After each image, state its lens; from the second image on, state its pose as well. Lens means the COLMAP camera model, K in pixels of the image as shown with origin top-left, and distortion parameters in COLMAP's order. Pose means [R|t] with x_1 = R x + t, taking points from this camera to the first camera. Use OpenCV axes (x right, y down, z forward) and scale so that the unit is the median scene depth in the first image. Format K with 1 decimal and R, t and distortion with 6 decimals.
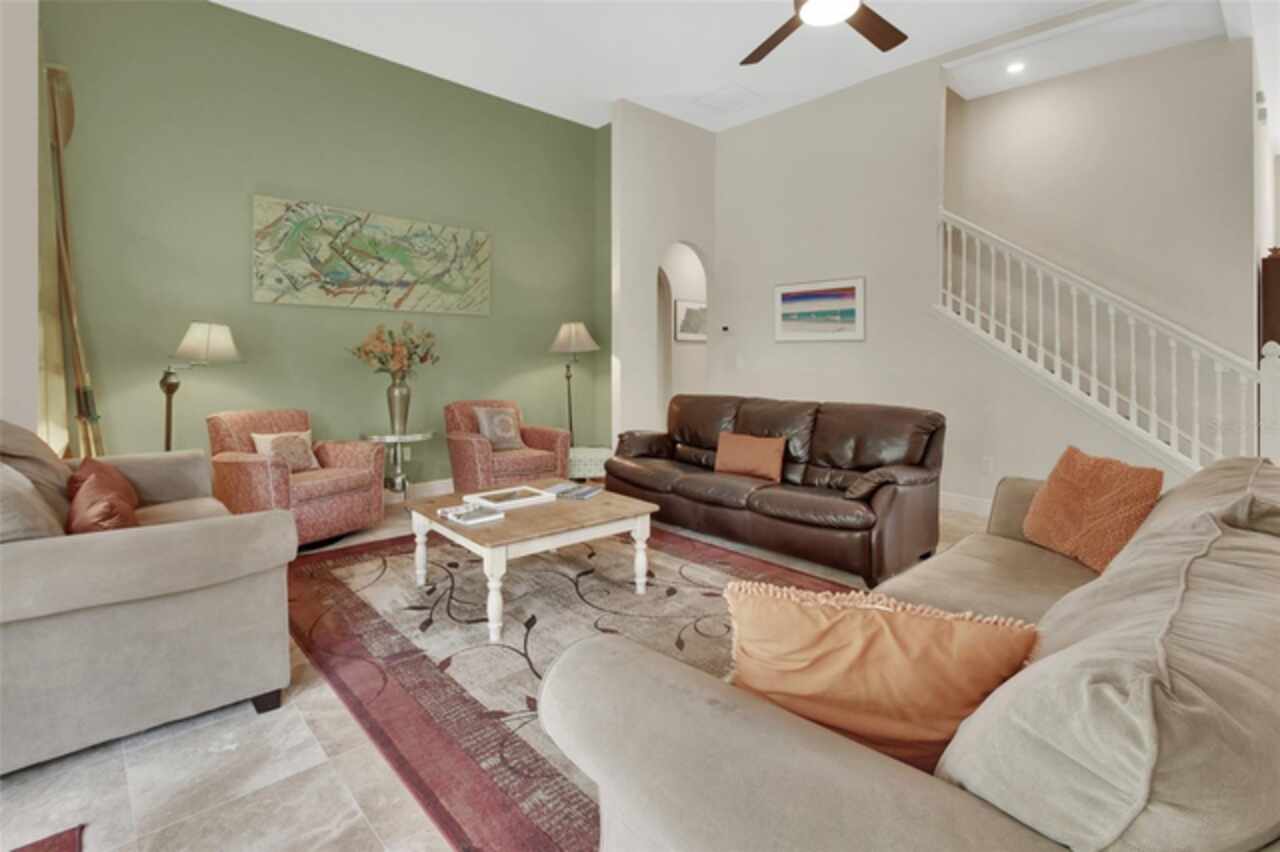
lens RADIAL K [[611.5, 0, 624.5], [0, 611.5, 358.0], [0, 0, 1]] dist [0.019734, -0.009813]
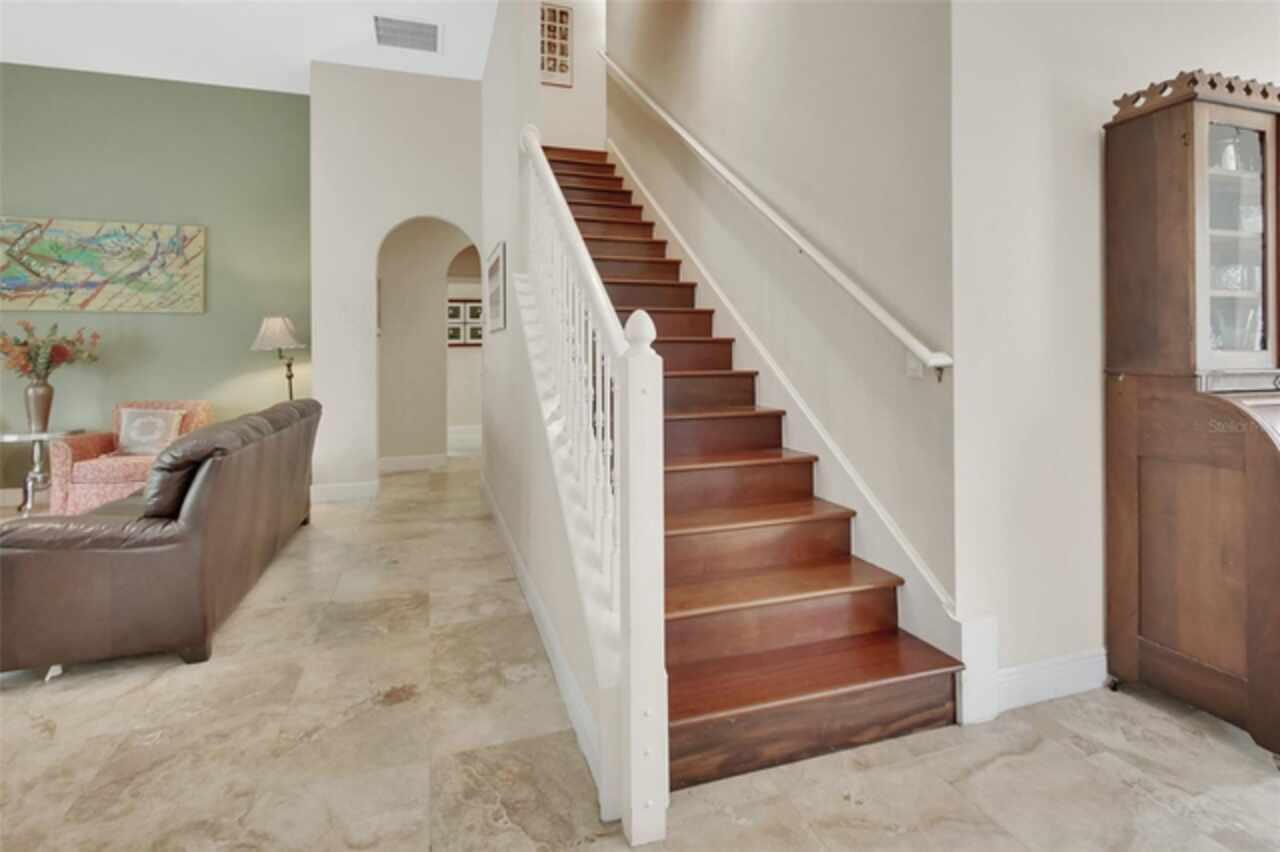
lens RADIAL K [[598.7, 0, 640.1], [0, 598.7, 348.4], [0, 0, 1]] dist [0.001039, -0.008827]
pose [[0.918918, -0.012983, -0.394235, 0.880652], [0.011043, 0.999913, -0.007188, 0.001955], [0.394294, 0.002252, 0.918982, 0.459794]]
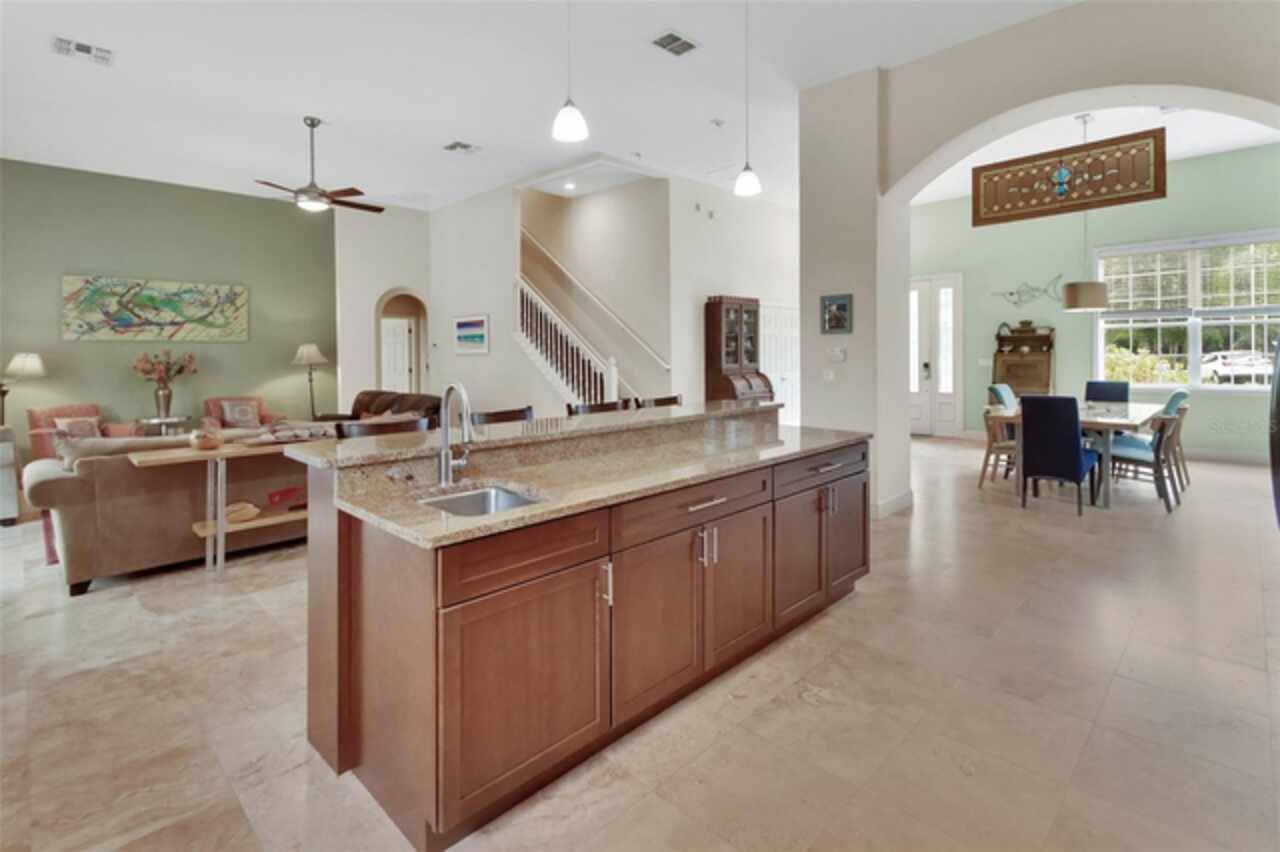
lens RADIAL K [[607.7, 0, 639.1], [0, 607.7, 354.0], [0, 0, 1]] dist [0.035025, -0.026911]
pose [[0.998425, -0.015622, 0.053880, 0.752499], [0.015509, 0.999877, 0.002521, -0.028995], [-0.053912, -0.001681, 0.998544, -0.646070]]
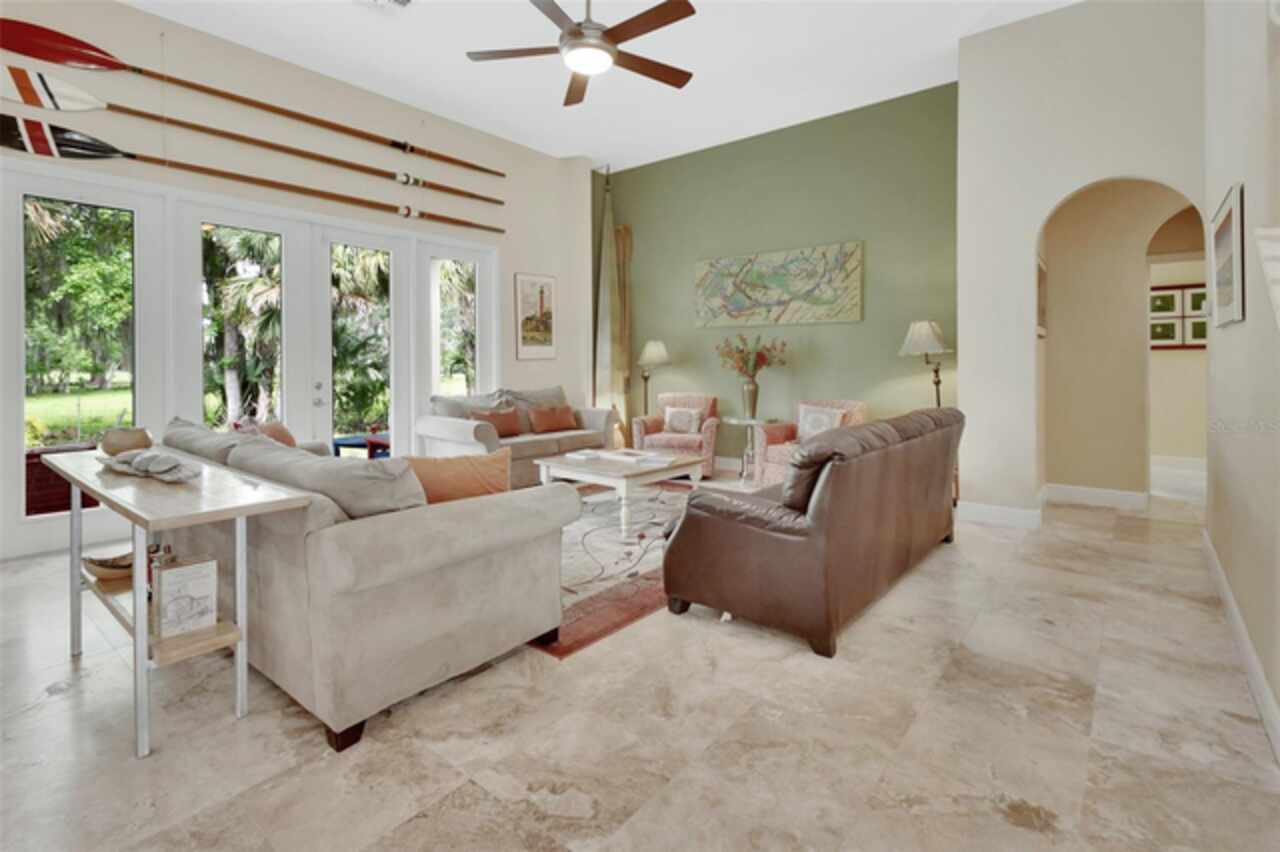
lens RADIAL K [[611.5, 0, 624.5], [0, 611.5, 358.0], [0, 0, 1]] dist [0.019734, -0.009813]
pose [[0.138907, -0.009234, -0.990262, 0.854974], [0.005656, 0.999948, -0.008531, 0.001438], [0.990289, -0.004416, 0.138952, 0.514135]]
